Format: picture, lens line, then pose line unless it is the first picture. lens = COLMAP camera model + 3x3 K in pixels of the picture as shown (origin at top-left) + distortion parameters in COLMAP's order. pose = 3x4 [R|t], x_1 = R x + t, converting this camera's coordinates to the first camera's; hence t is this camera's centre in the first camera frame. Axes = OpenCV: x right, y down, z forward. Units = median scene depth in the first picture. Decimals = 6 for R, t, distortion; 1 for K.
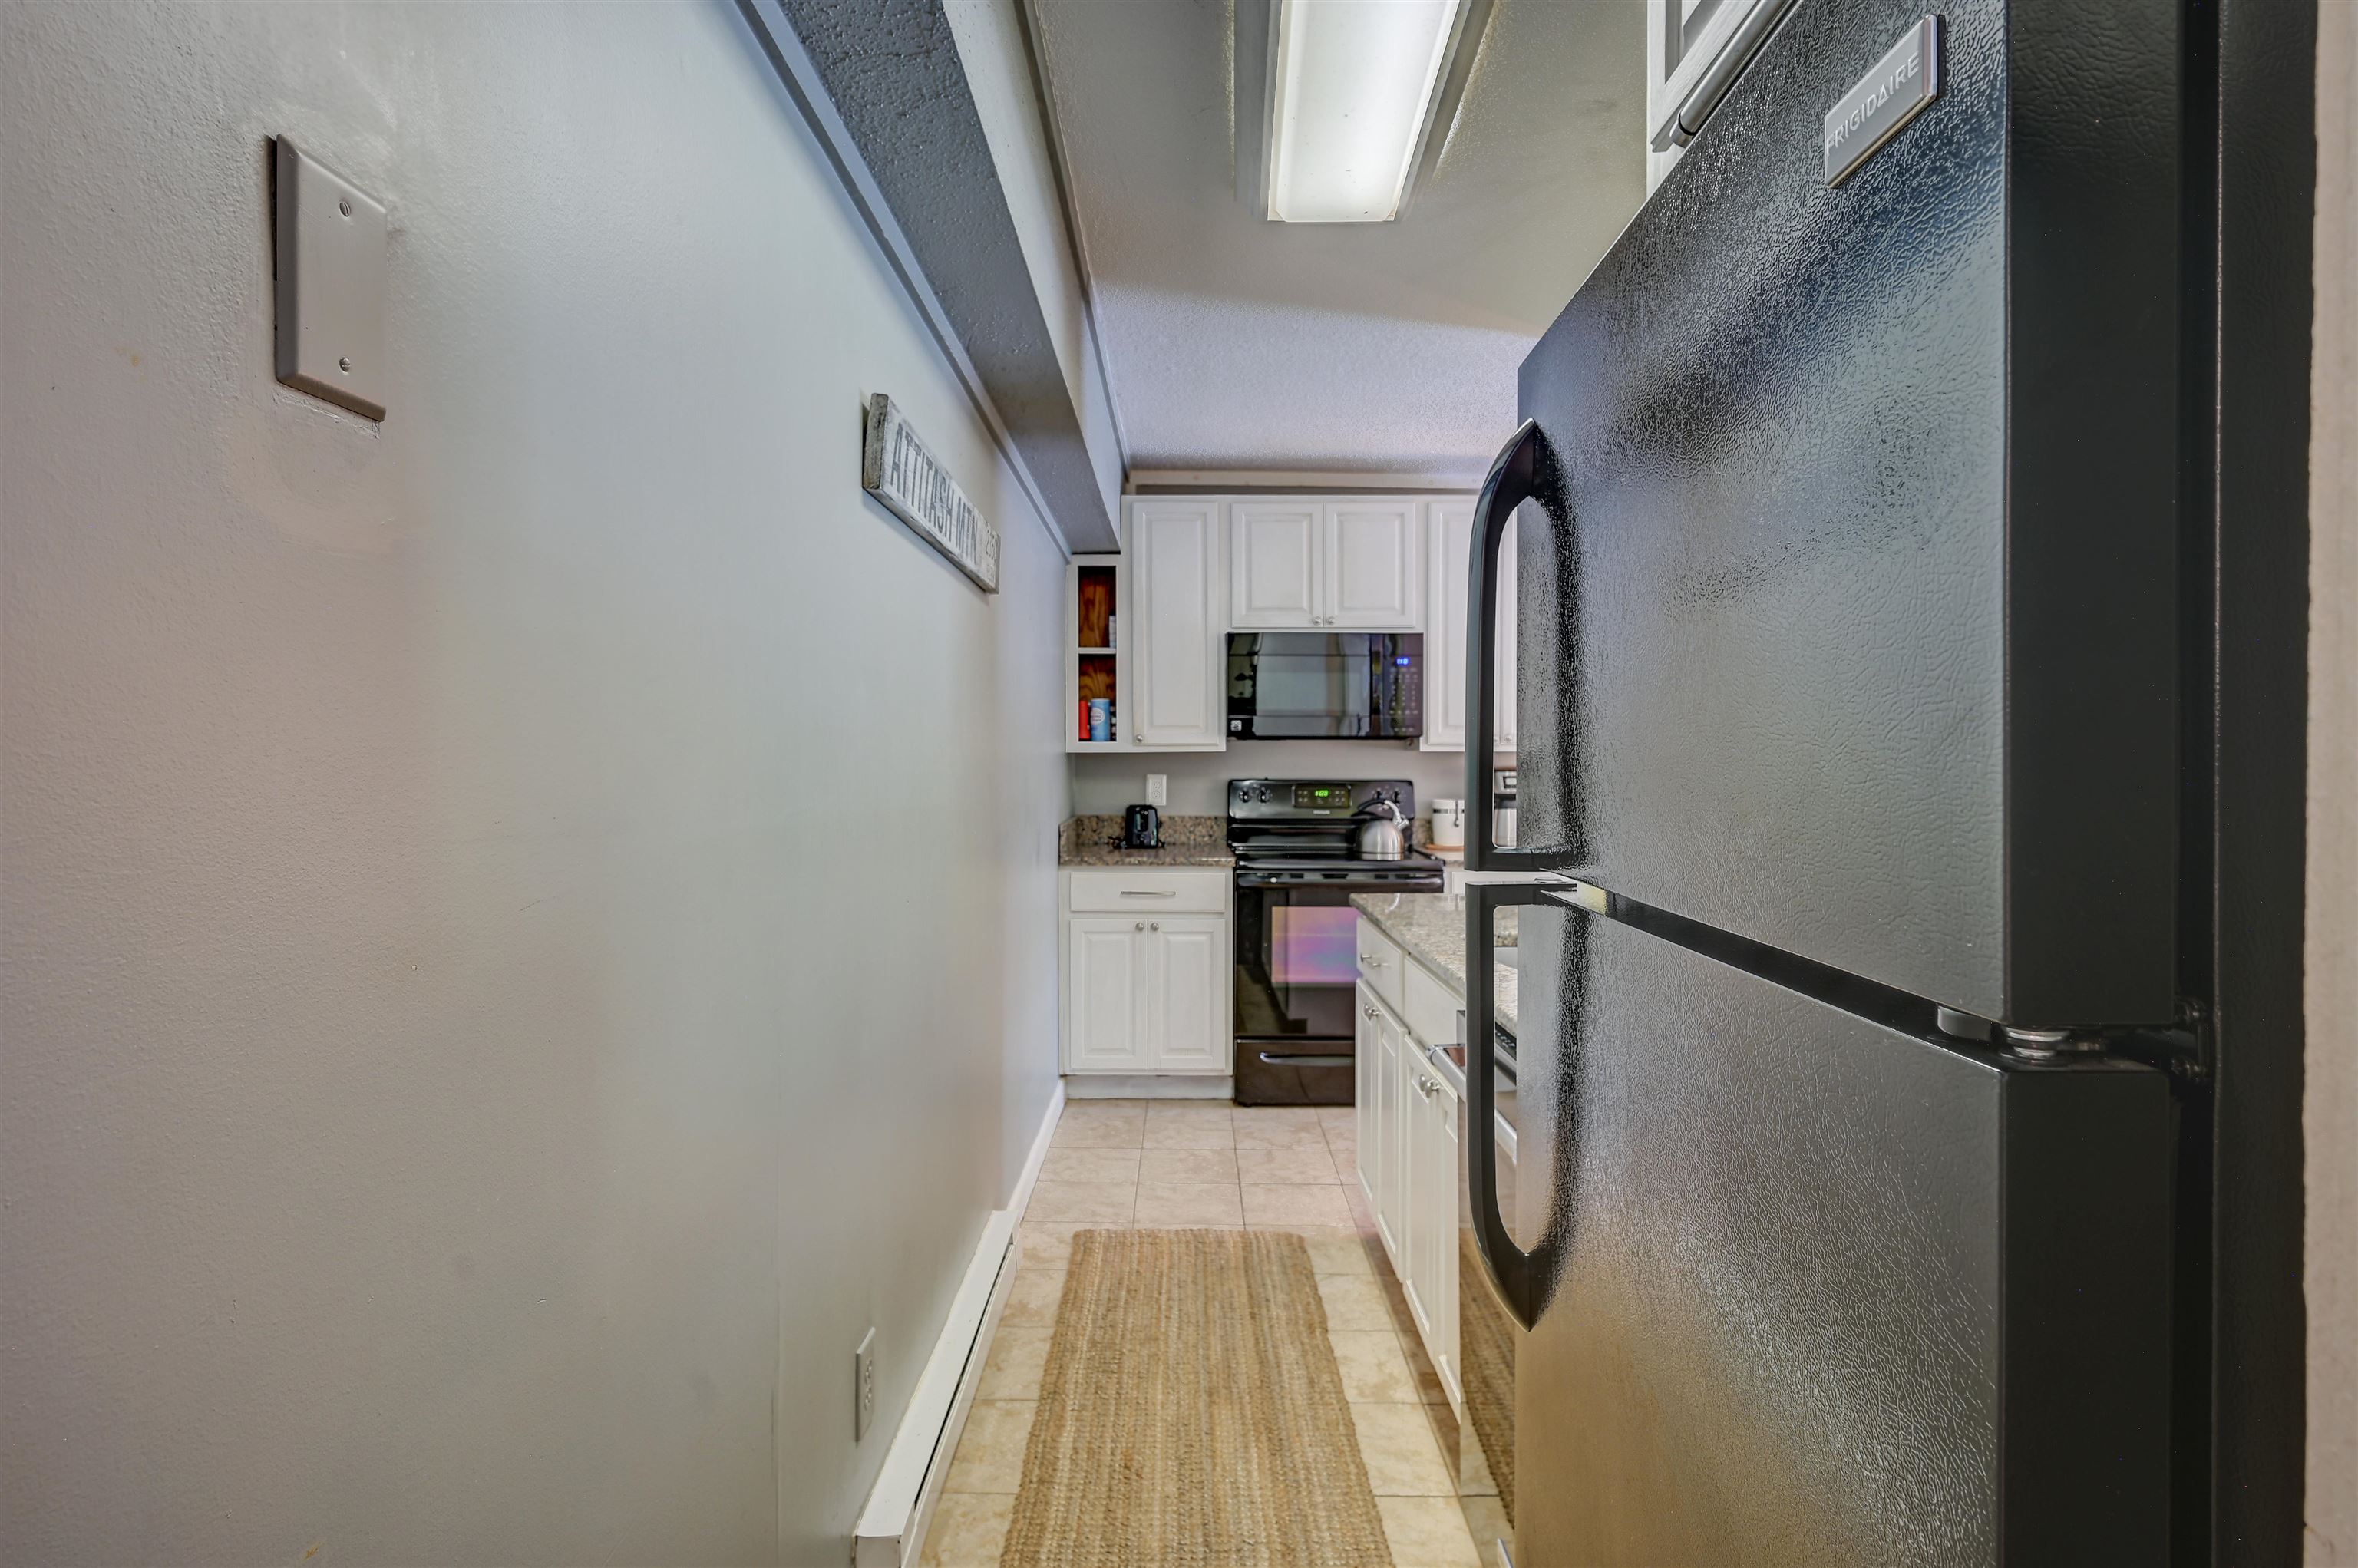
lens RADIAL K [[1191.6, 0, 1178.9], [0, 1191.6, 770.5], [0, 0, 1]] dist [-0.002186, -0.000070]
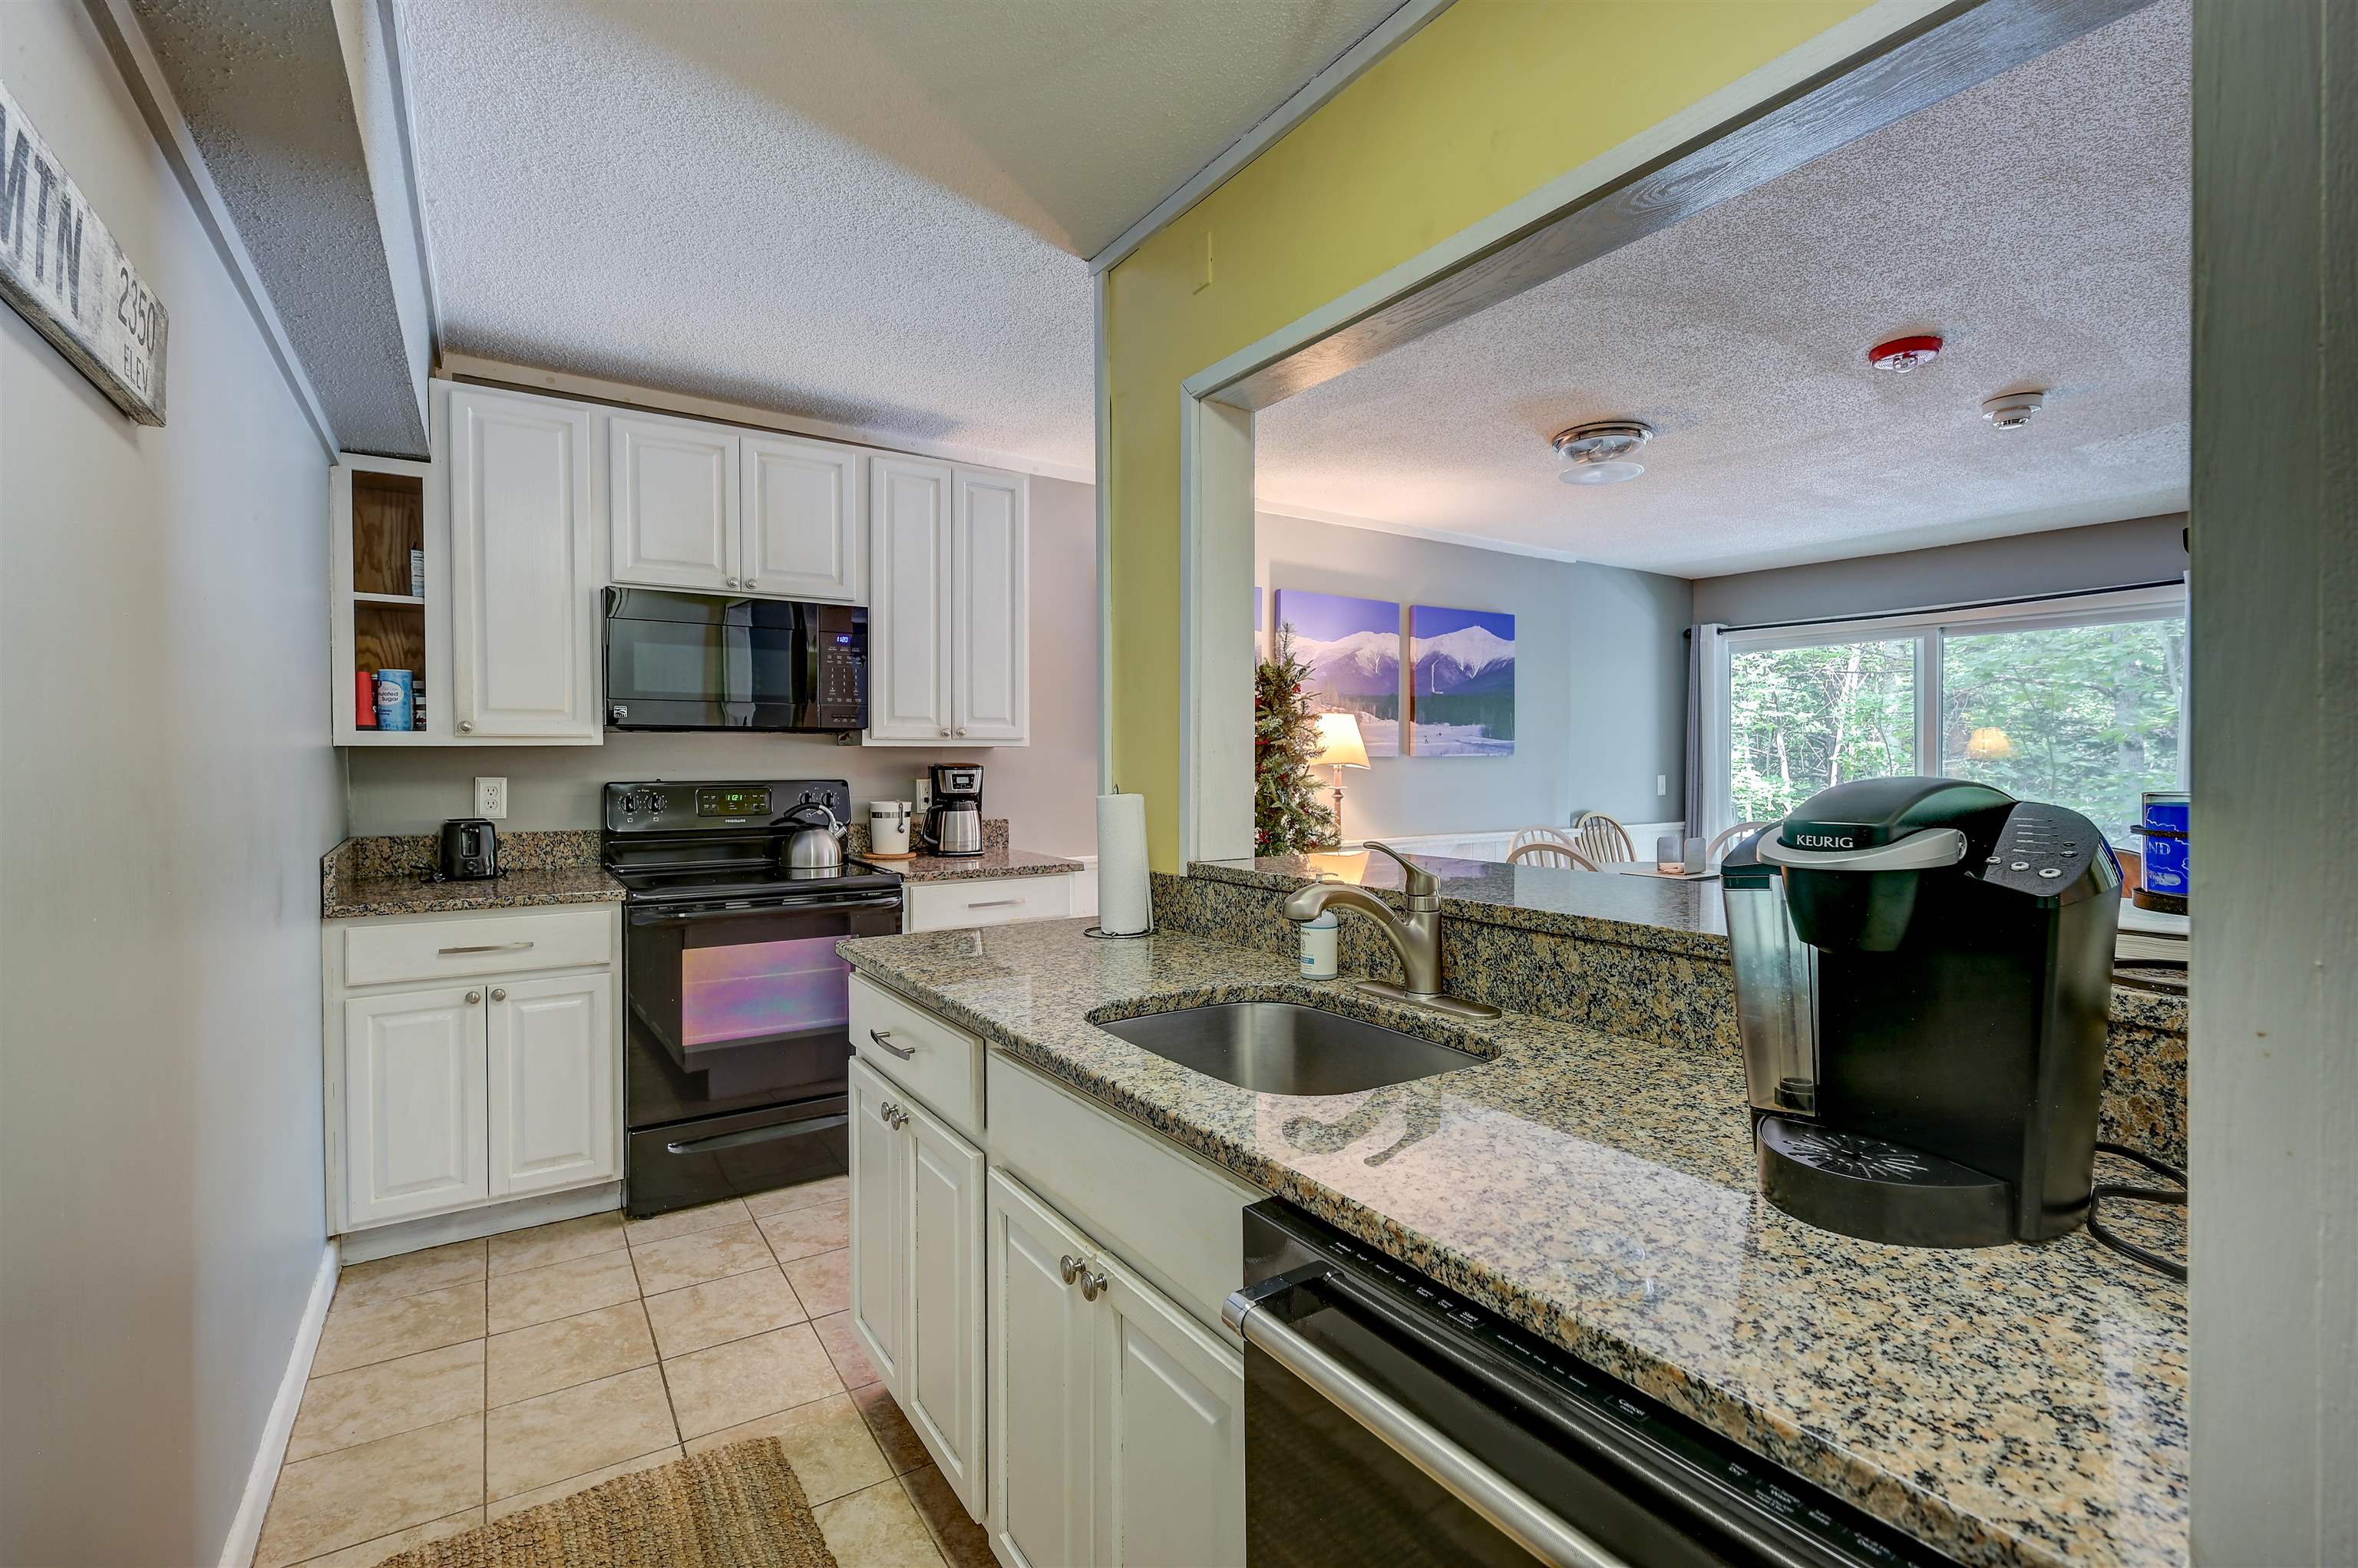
lens RADIAL K [[1056.7, 0, 1178.7], [0, 1056.7, 771.9], [0, 0, 1]] dist [-0.000661, 0.001033]
pose [[0.833911, -0.009229, 0.551822, -0.027267], [0.005511, 0.999950, 0.008395, -0.003196], [-0.551872, -0.003960, 0.833920, 0.251064]]
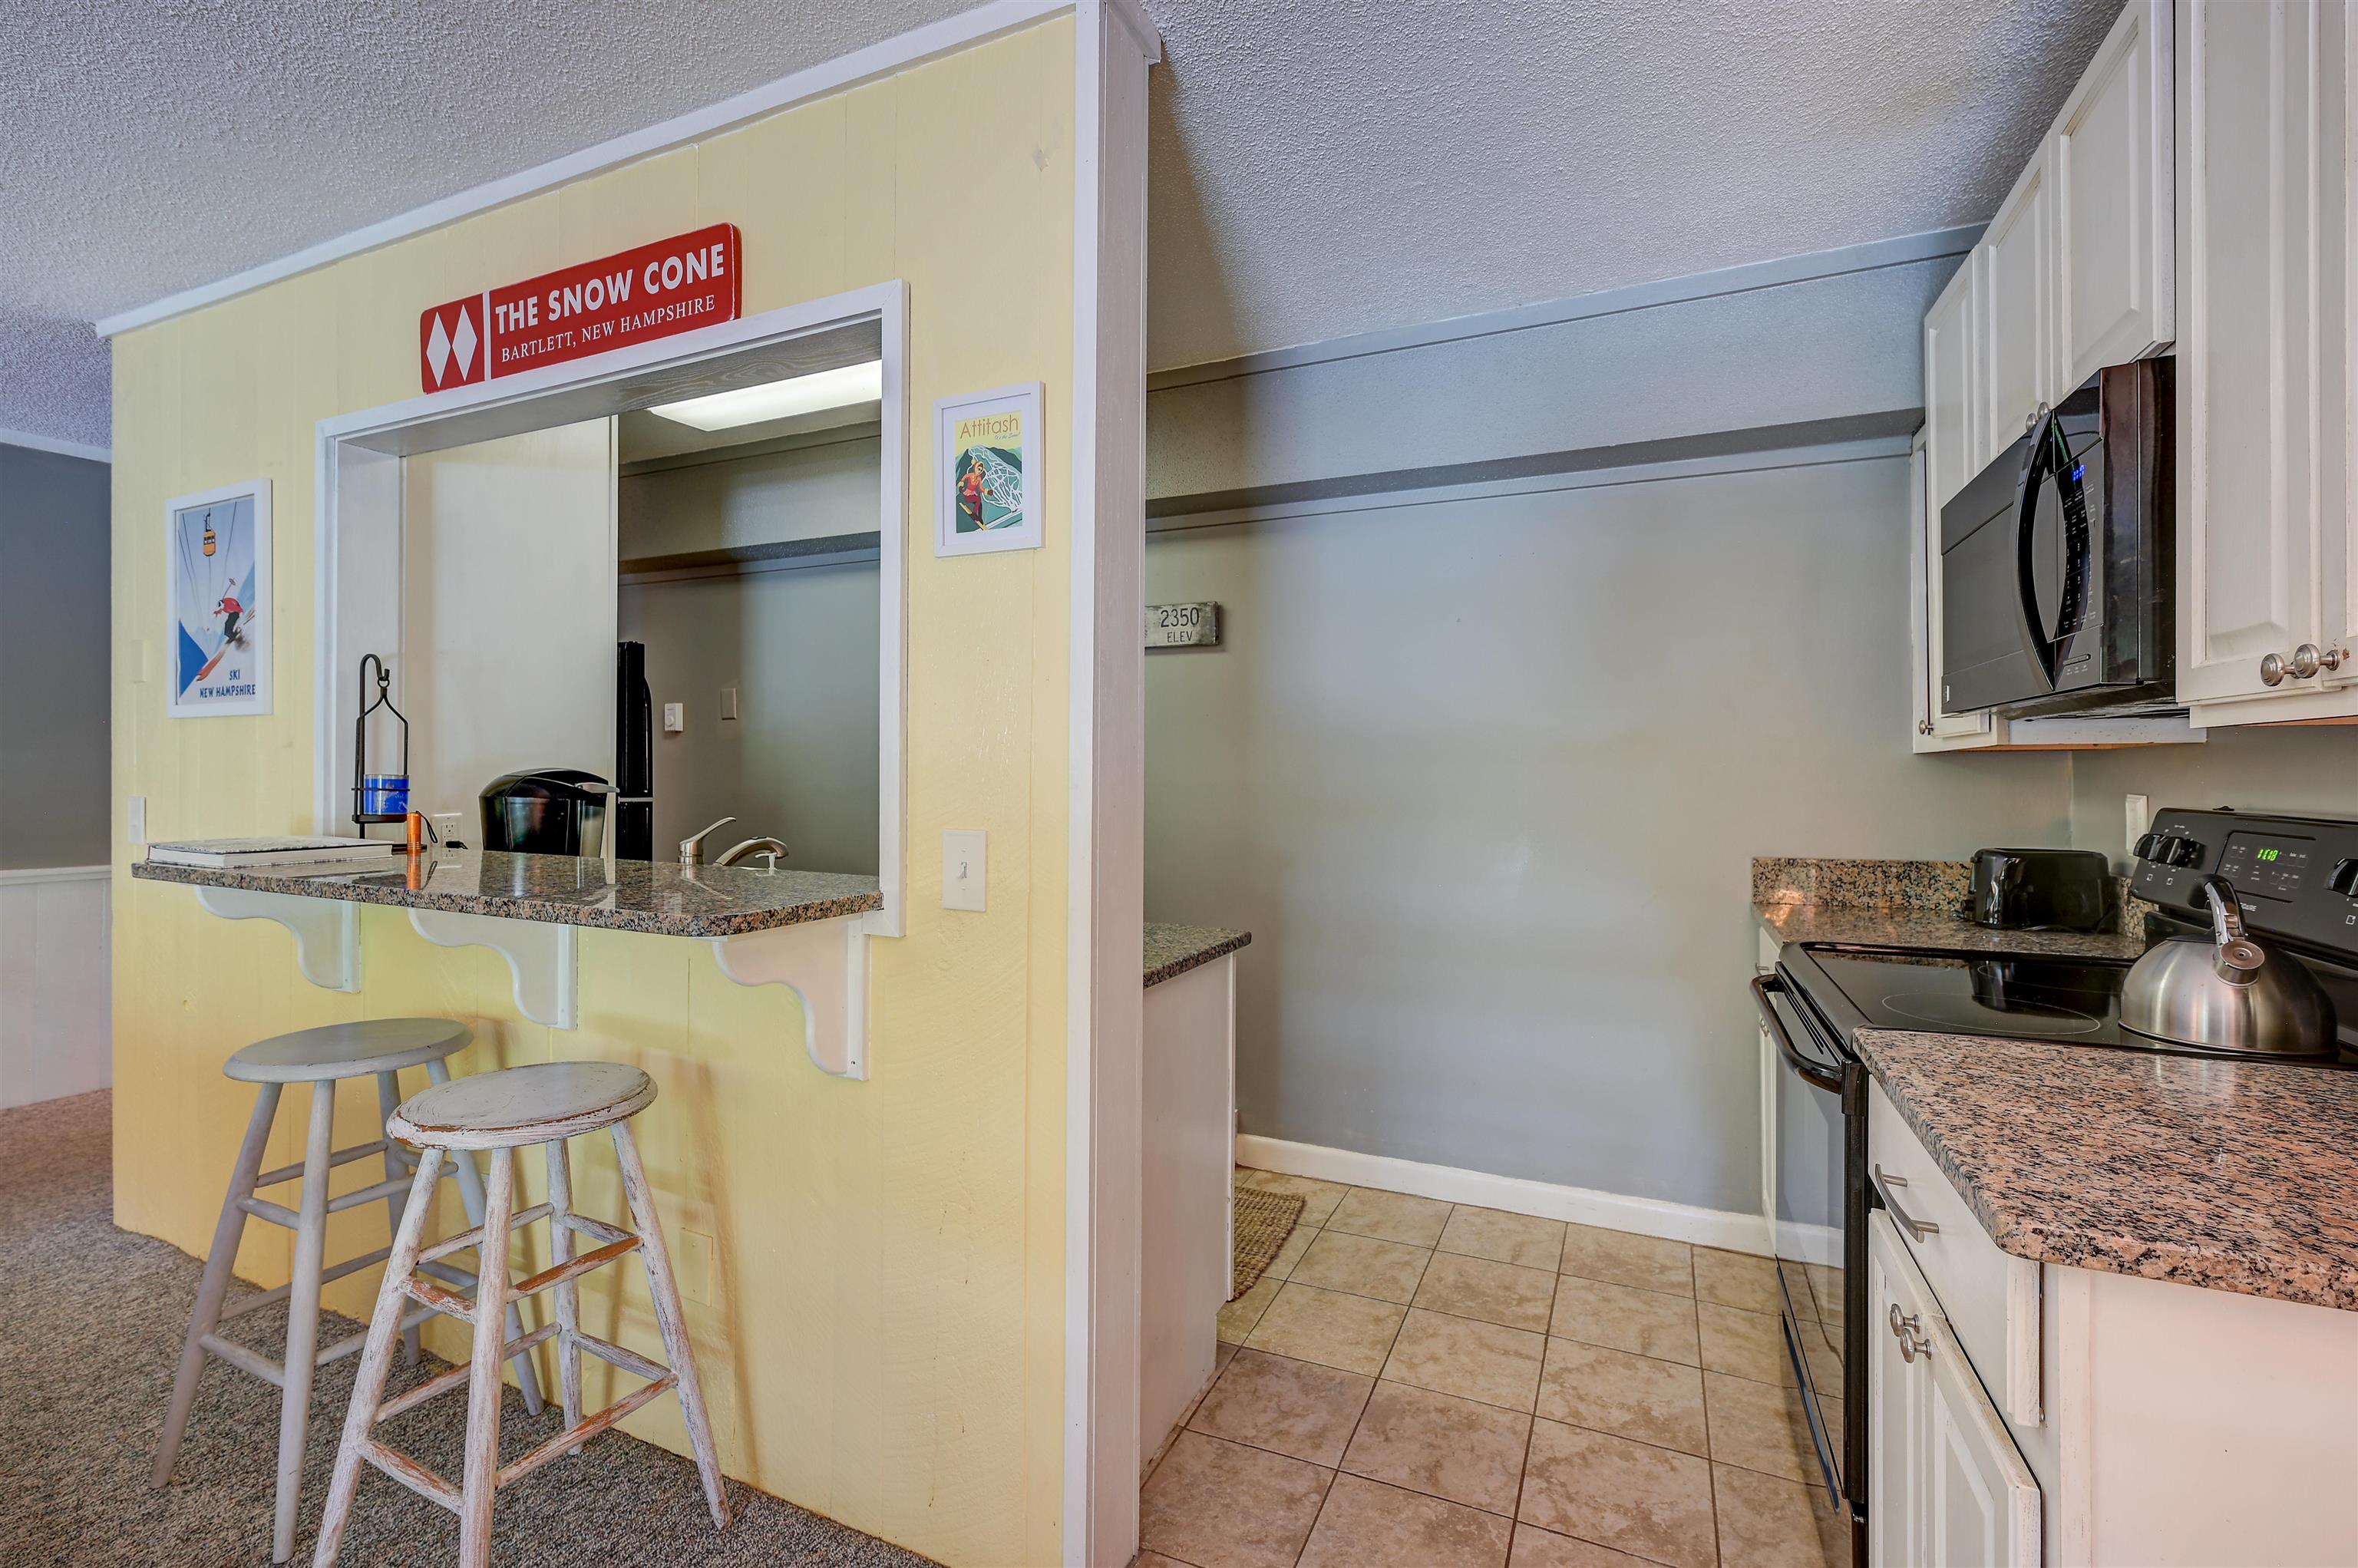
lens RADIAL K [[1023.2, 0, 1175.6], [0, 1023.2, 766.0], [0, 0, 1]] dist [0.000717, 0.002300]
pose [[-0.414021, -0.004922, -0.910254, 0.581625], [-0.008368, 0.999964, -0.001601, -0.004616], [0.910229, 0.006954, -0.414047, 0.906413]]
